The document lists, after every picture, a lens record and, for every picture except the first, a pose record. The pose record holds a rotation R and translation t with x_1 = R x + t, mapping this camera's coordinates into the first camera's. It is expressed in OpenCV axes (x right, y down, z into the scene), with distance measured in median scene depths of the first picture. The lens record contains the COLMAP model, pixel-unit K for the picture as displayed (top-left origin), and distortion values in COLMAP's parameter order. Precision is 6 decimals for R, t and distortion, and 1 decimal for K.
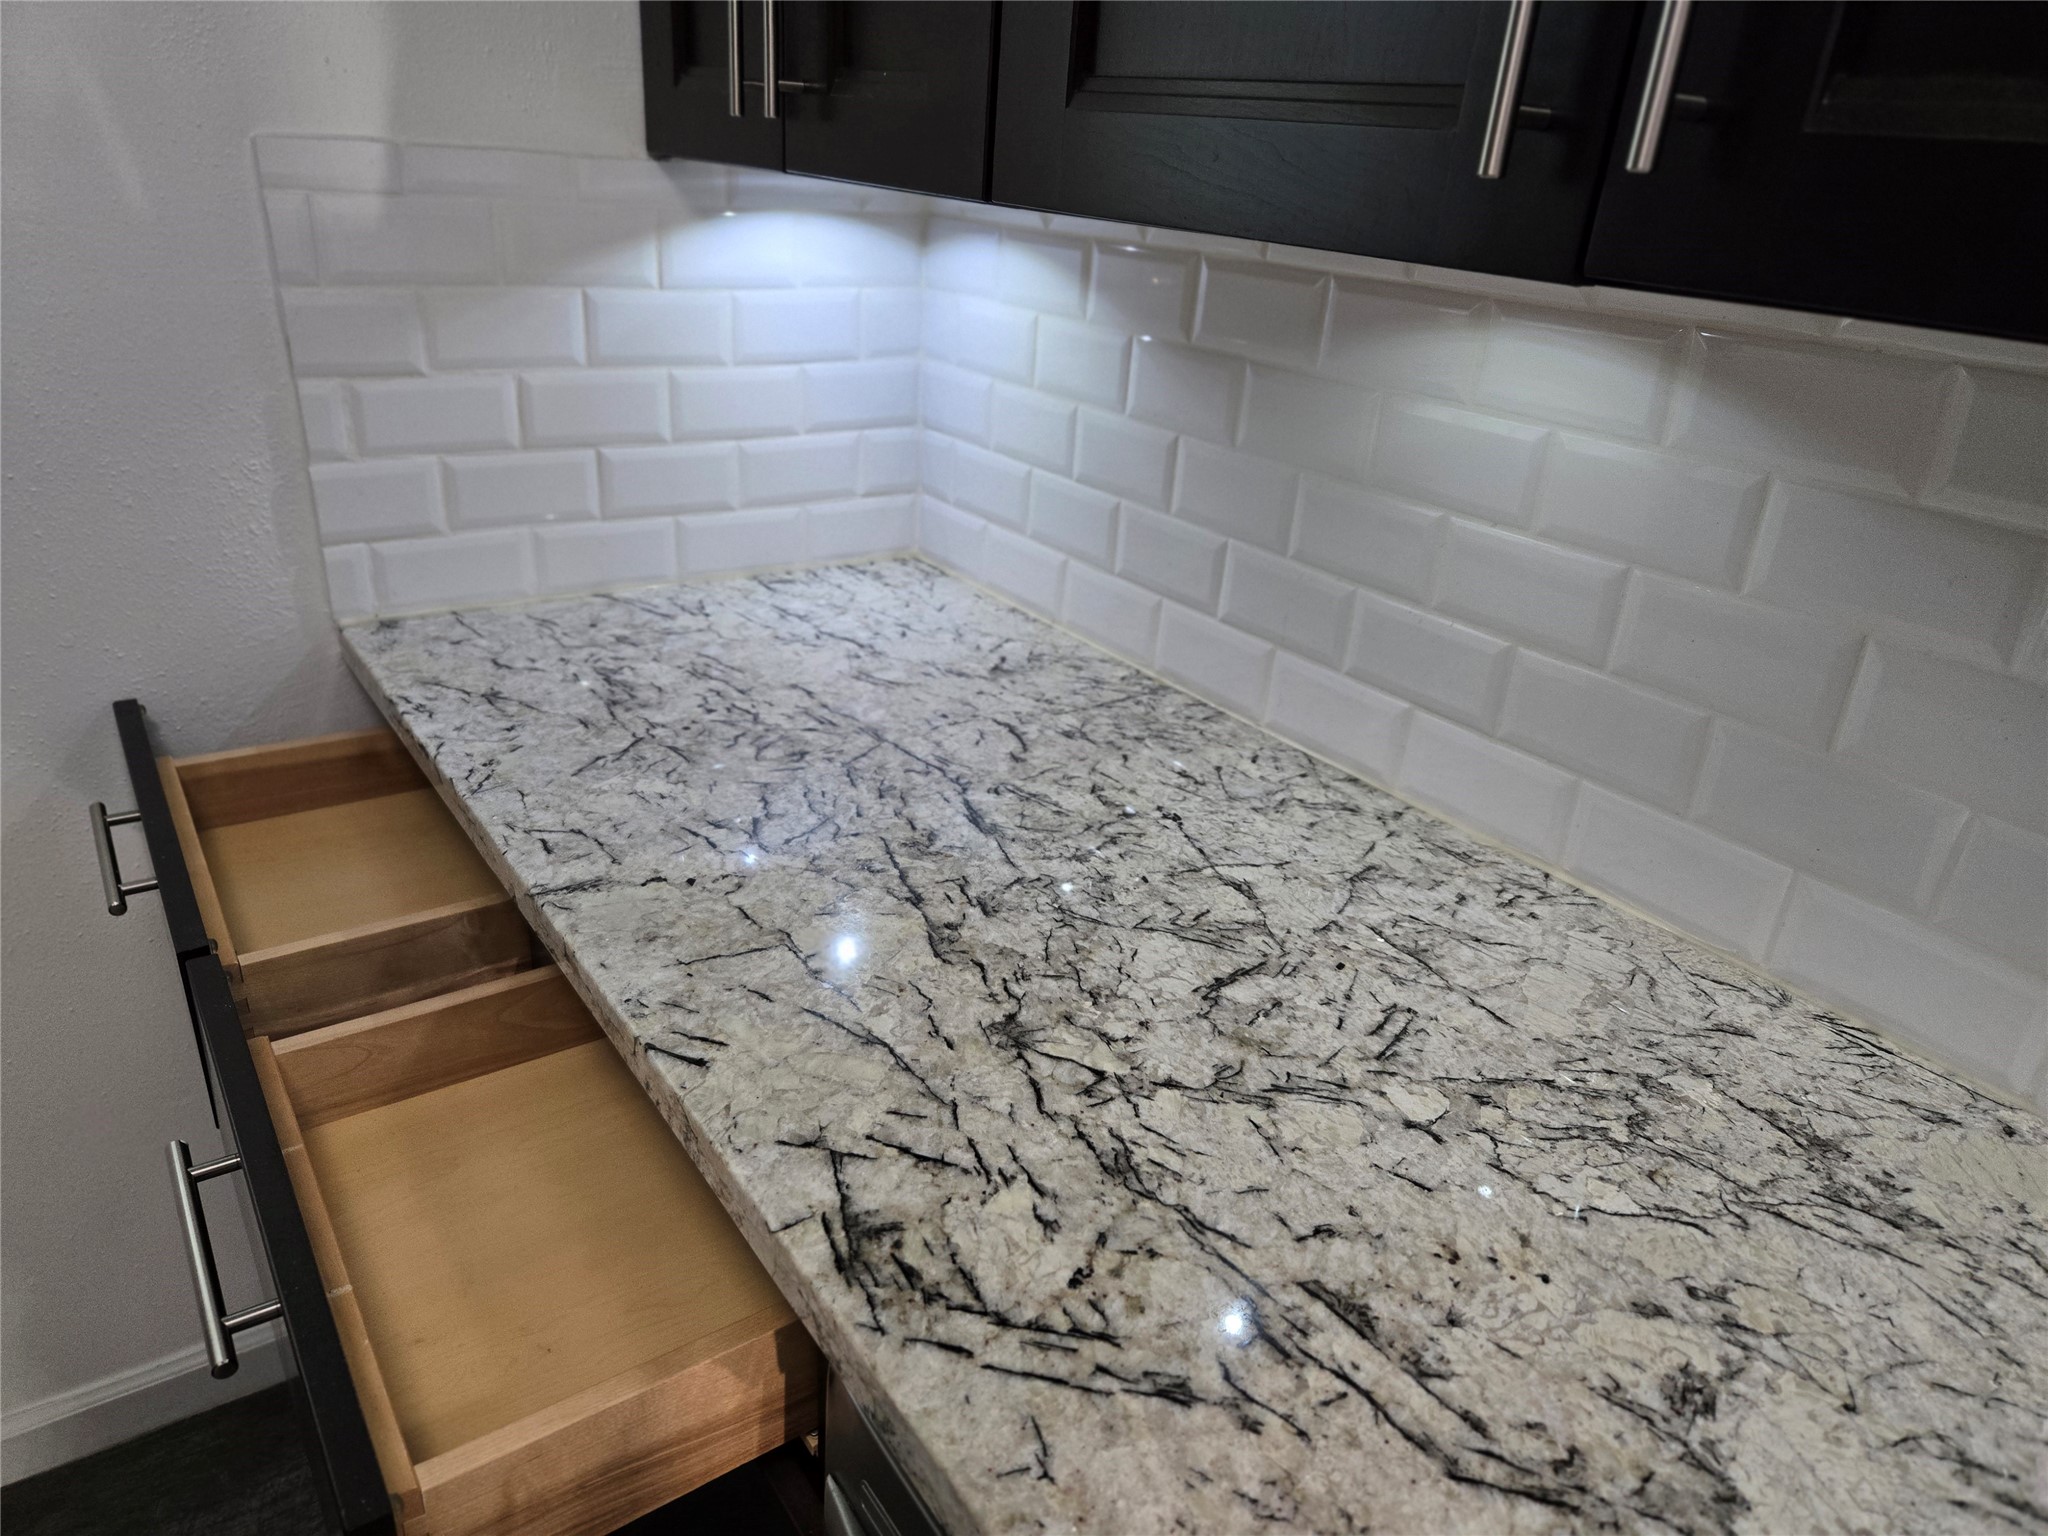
lens RADIAL K [[1385.3, 0, 1026.0], [0, 1385.3, 764.4], [0, 0, 1]] dist [0.059857, -0.046175]
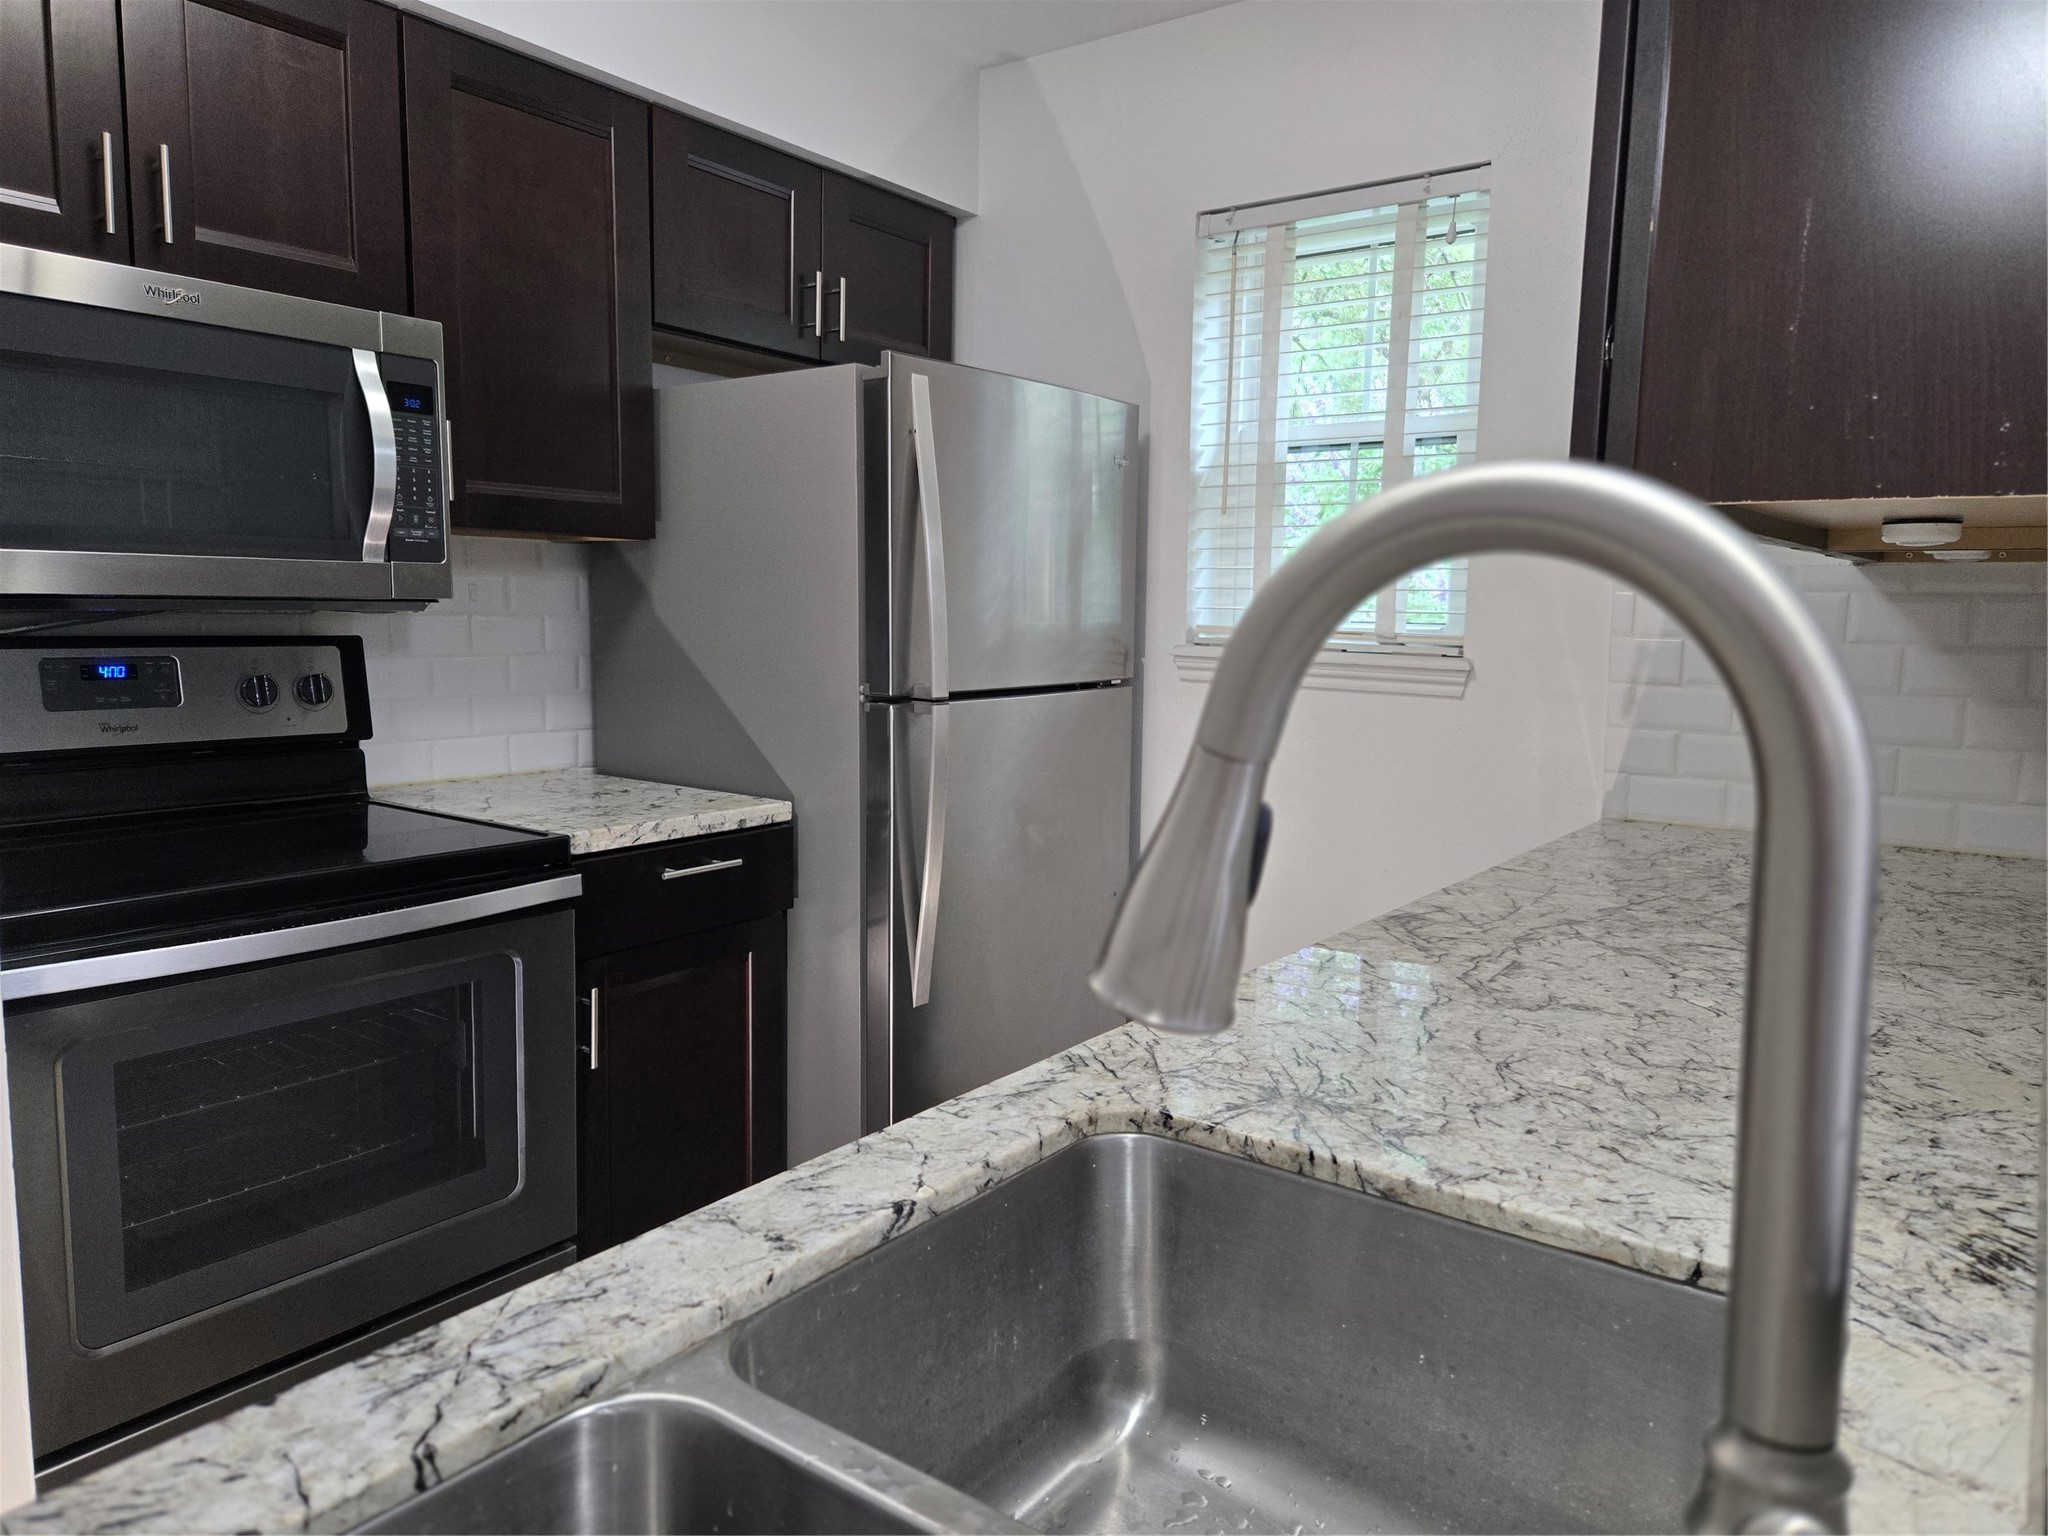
lens RADIAL K [[1385.3, 0, 1017.1], [0, 1385.3, 758.7], [0, 0, 1]] dist [0.059857, -0.046175]
pose [[0.316297, 0.046297, -0.947530, 0.951674], [-0.381953, 0.920490, -0.082525, 0.263436], [0.868371, 0.388014, 0.308831, -0.230173]]
